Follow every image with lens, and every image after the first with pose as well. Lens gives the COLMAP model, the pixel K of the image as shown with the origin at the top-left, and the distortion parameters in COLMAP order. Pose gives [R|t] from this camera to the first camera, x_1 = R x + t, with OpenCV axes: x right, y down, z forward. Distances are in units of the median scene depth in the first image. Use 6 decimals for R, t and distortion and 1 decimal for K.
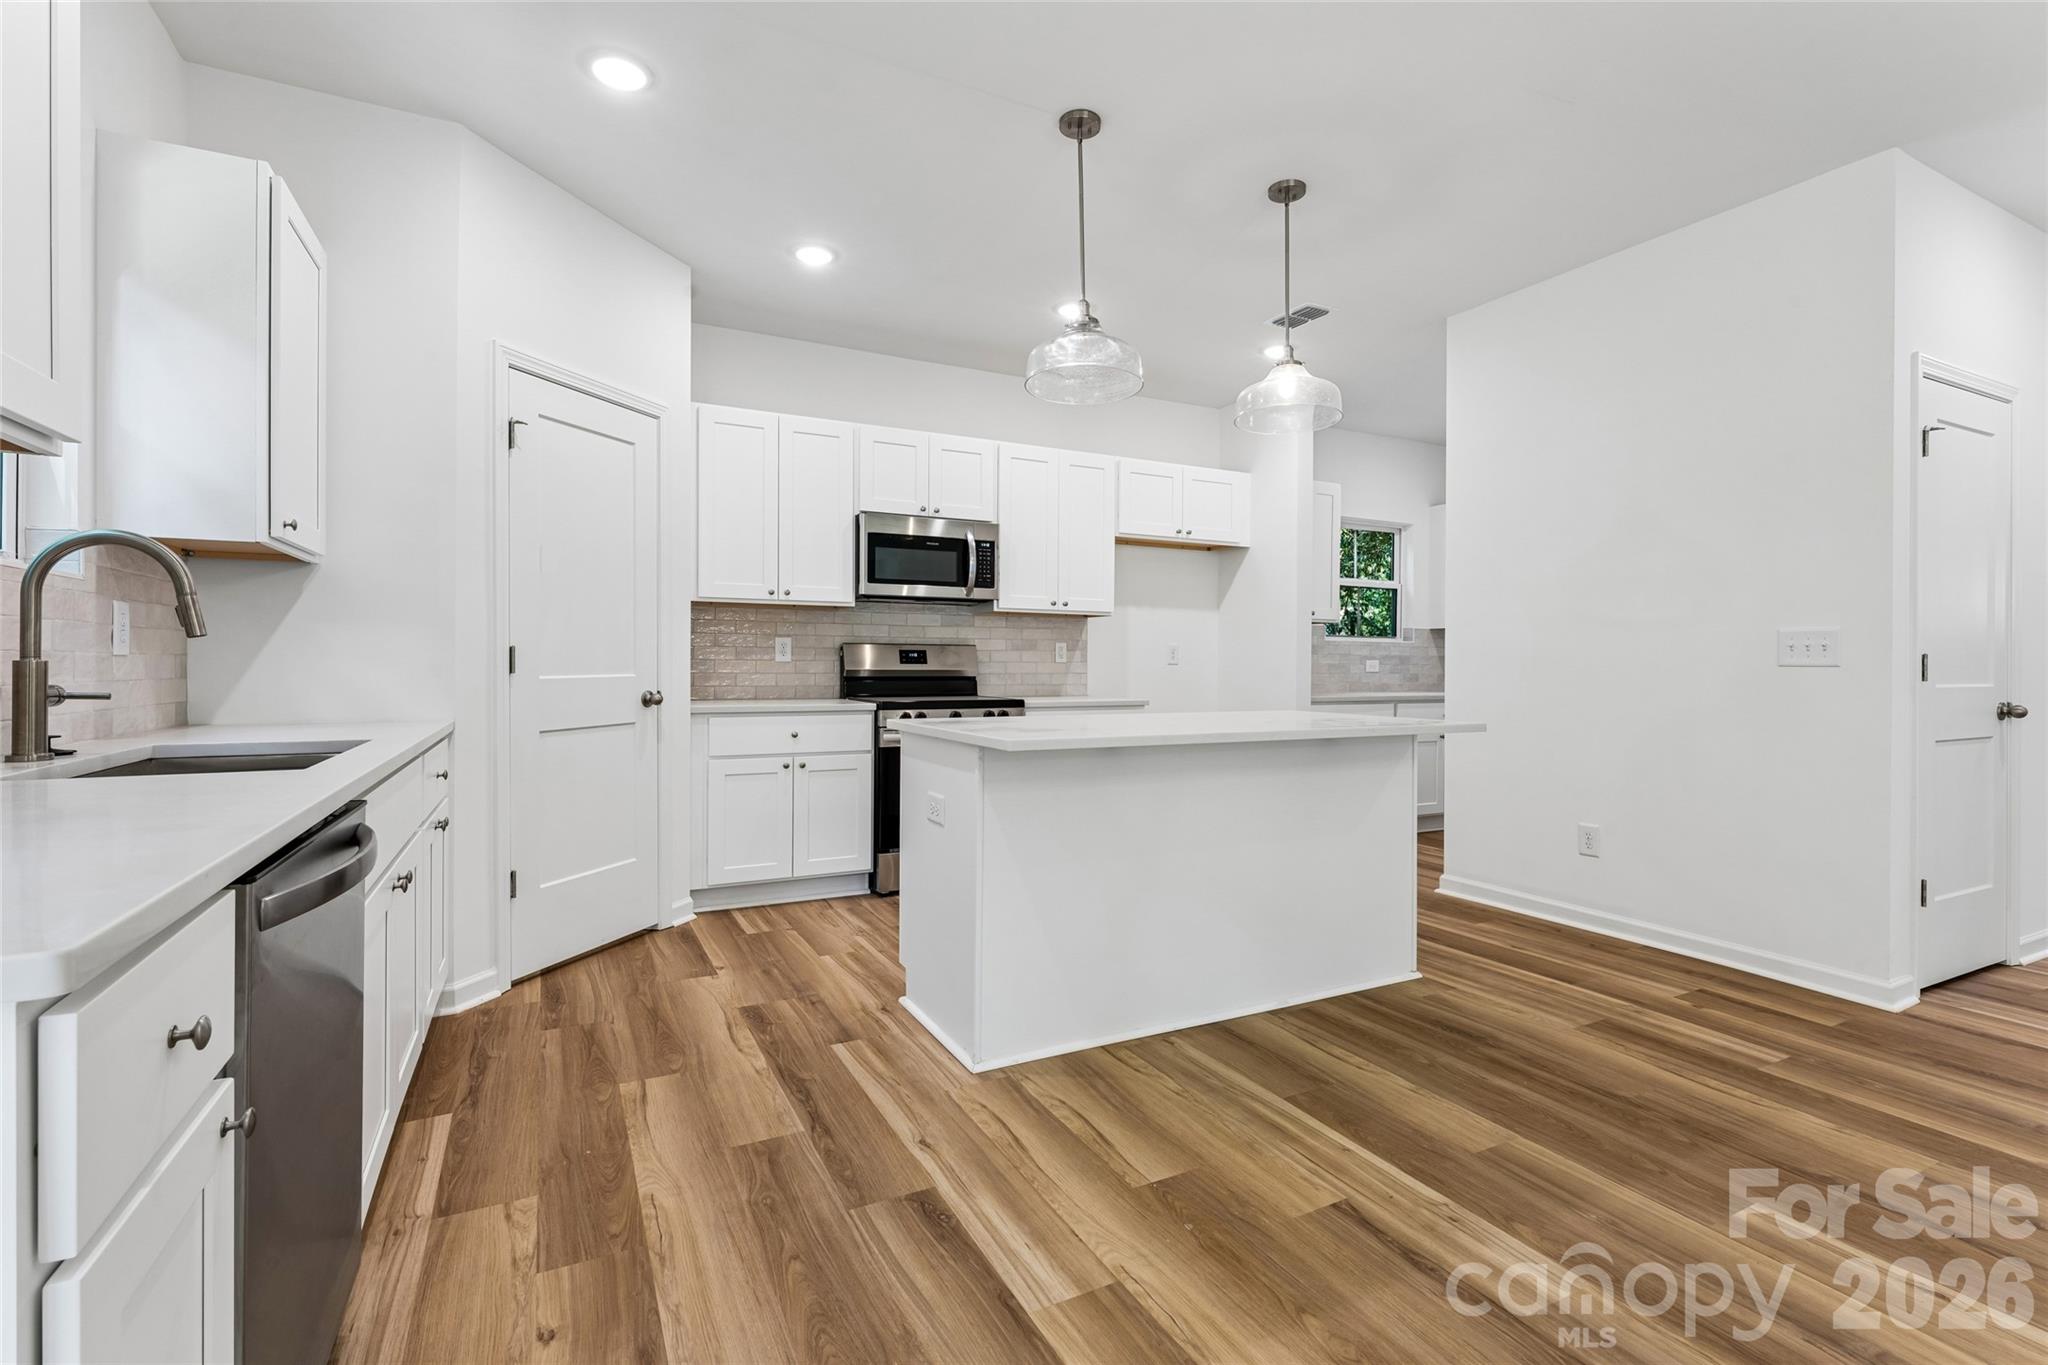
lens RADIAL K [[931.8, 0, 1011.3], [0, 931.8, 665.2], [0, 0, 1]] dist [-0.000166, 0.001041]
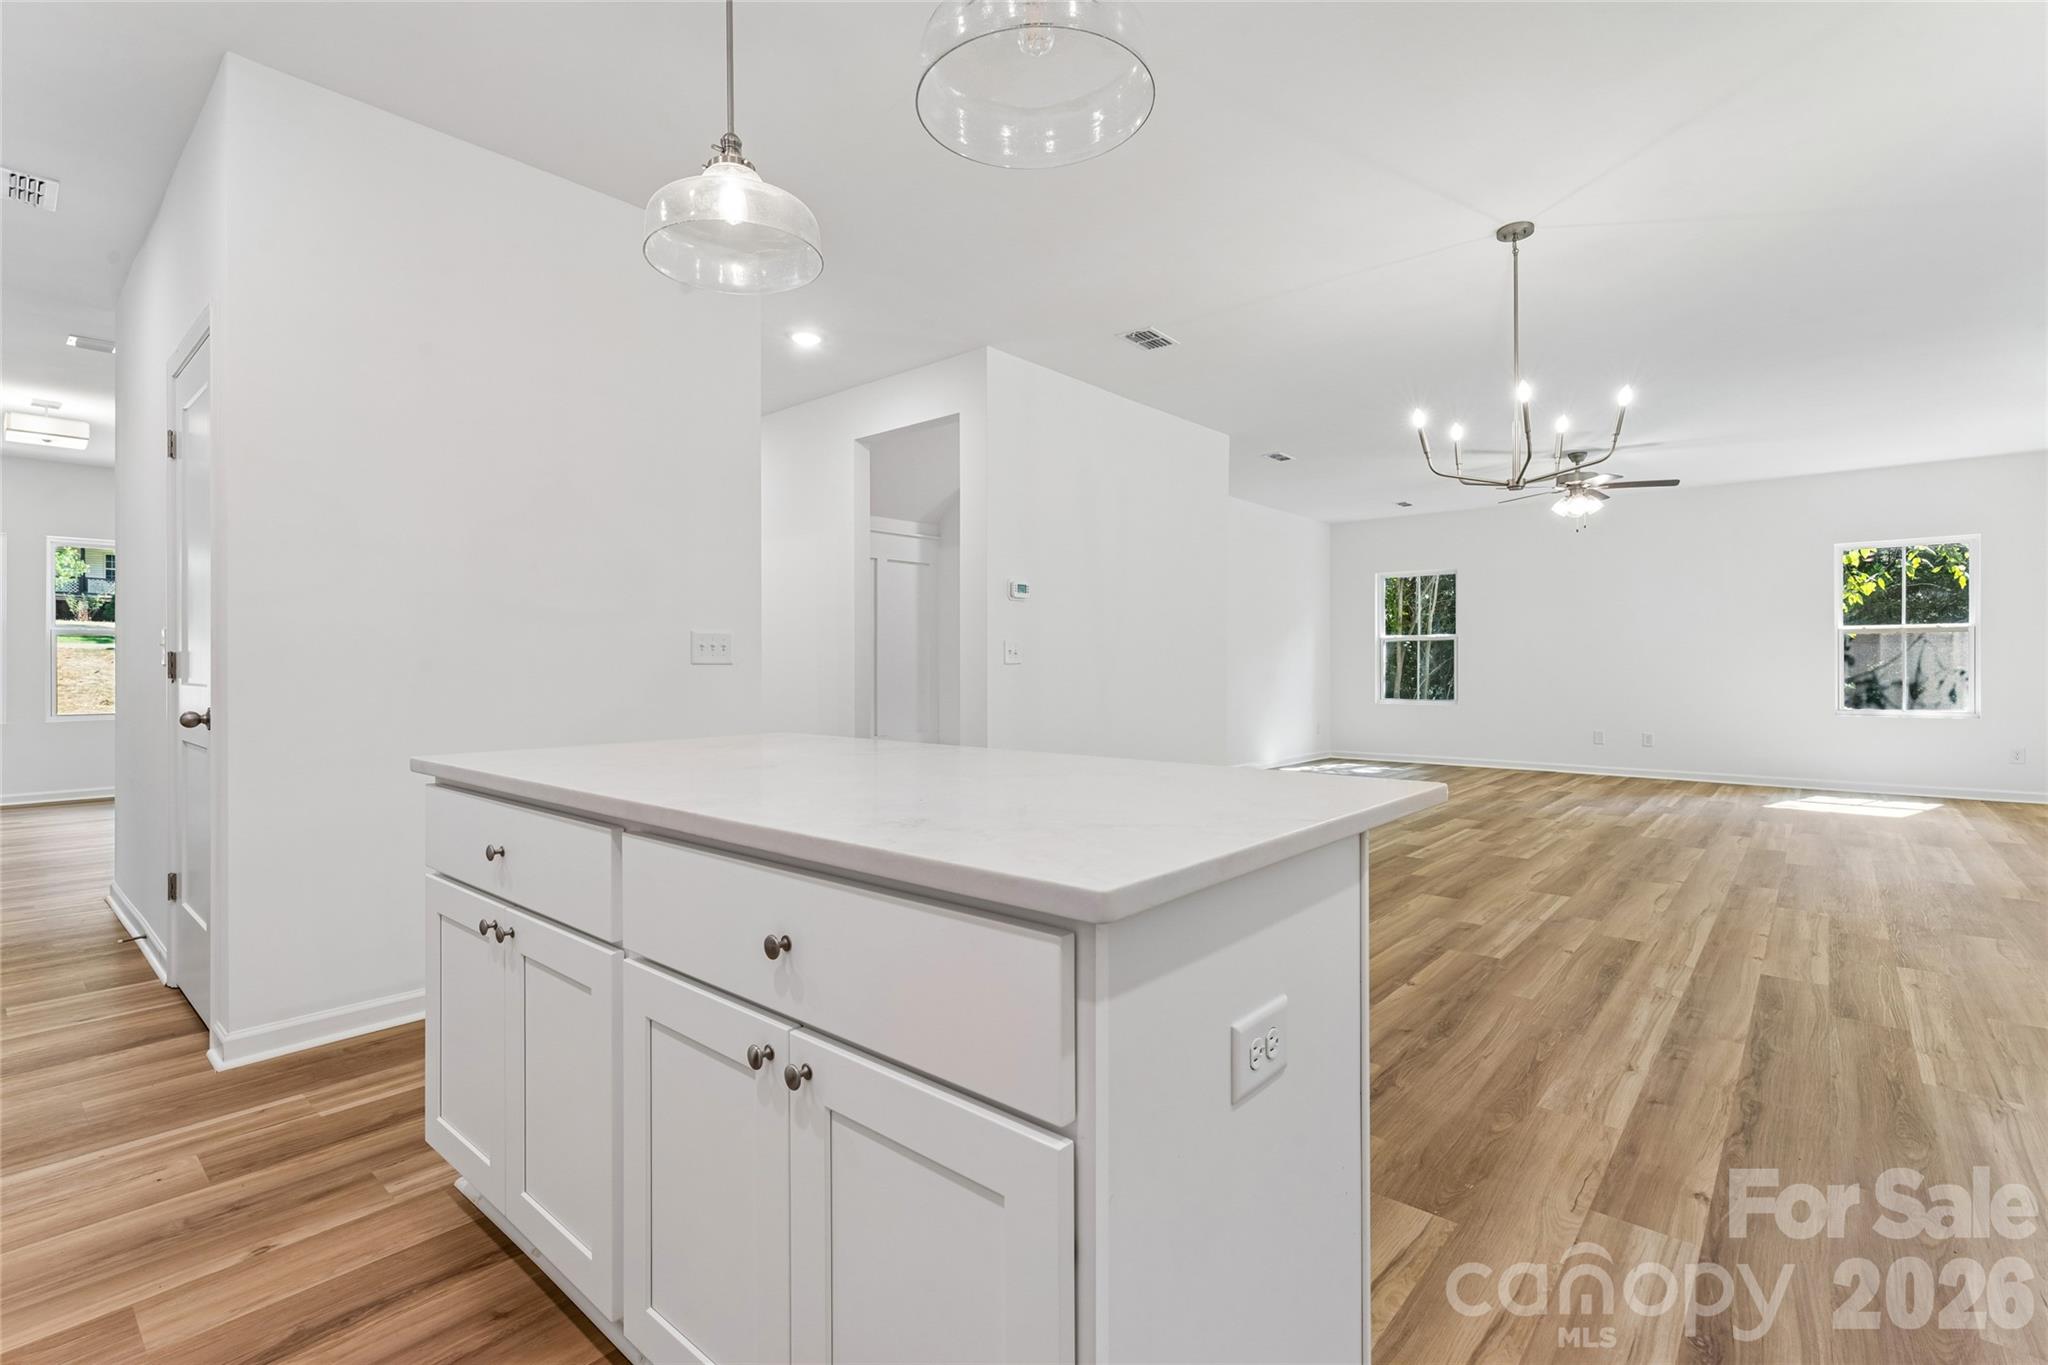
lens RADIAL K [[931.8, 0, 1016.6], [0, 931.8, 670.9], [0, 0, 1]] dist [-0.000166, 0.001041]
pose [[-0.338749, -0.012210, 0.940797, -0.284335], [-0.000448, 0.999918, 0.012815, -0.004198], [-0.940877, 0.003919, -0.338727, 0.816854]]
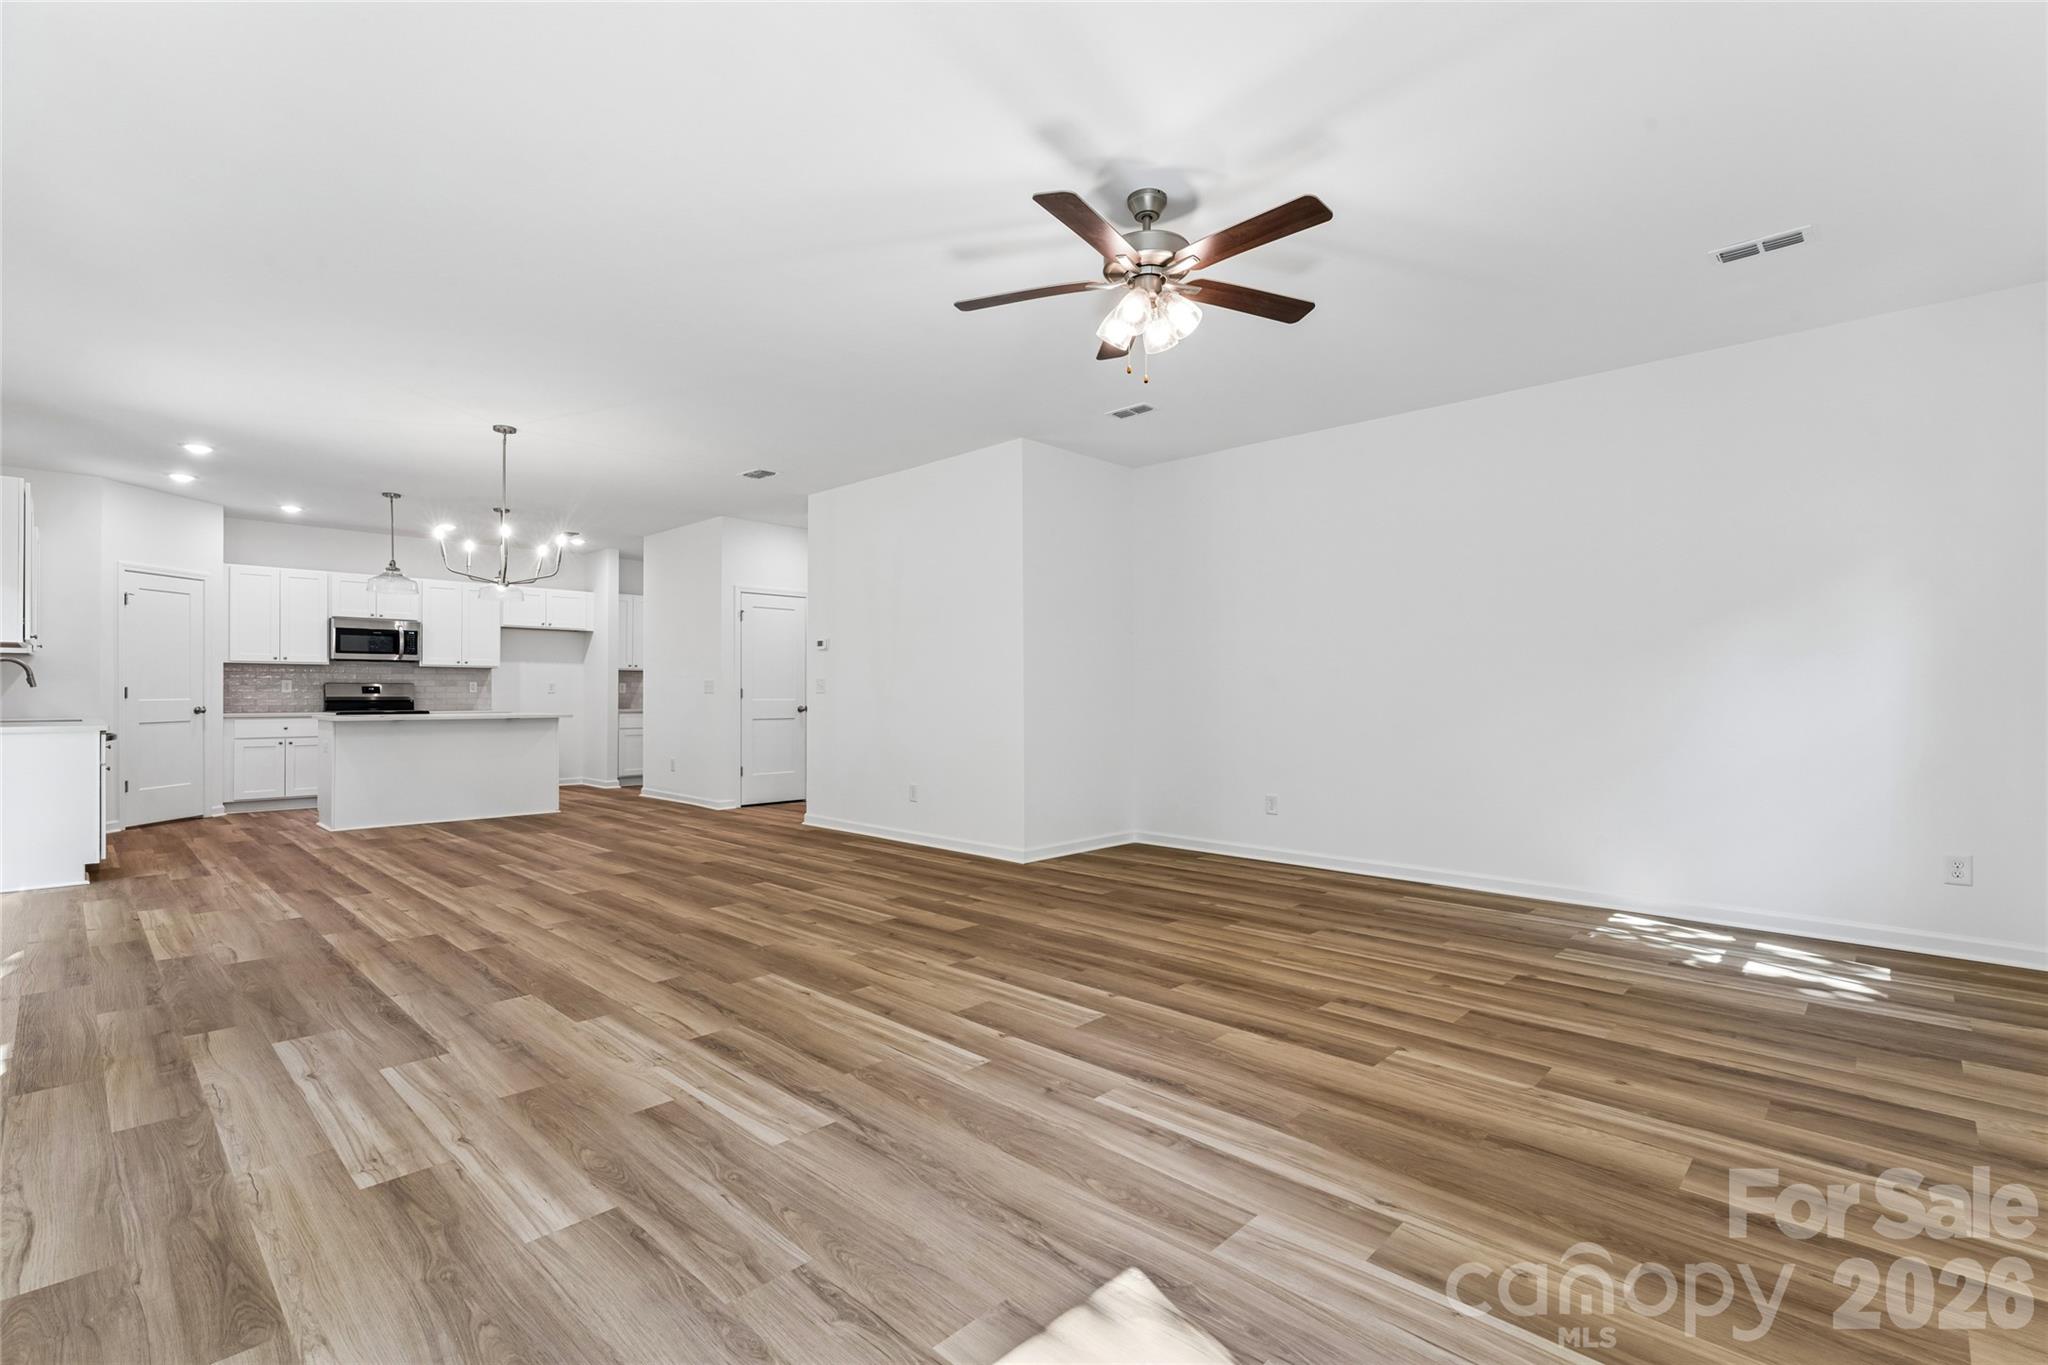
lens RADIAL K [[931.8, 0, 1017.0], [0, 931.8, 632.3], [0, 0, 1]] dist [-0.000166, 0.001041]
pose [[0.959945, 0.015353, 0.279767, 0.701376], [0.004047, 0.997634, -0.068635, 0.010204], [-0.280158, 0.067018, 0.957612, -1.338844]]
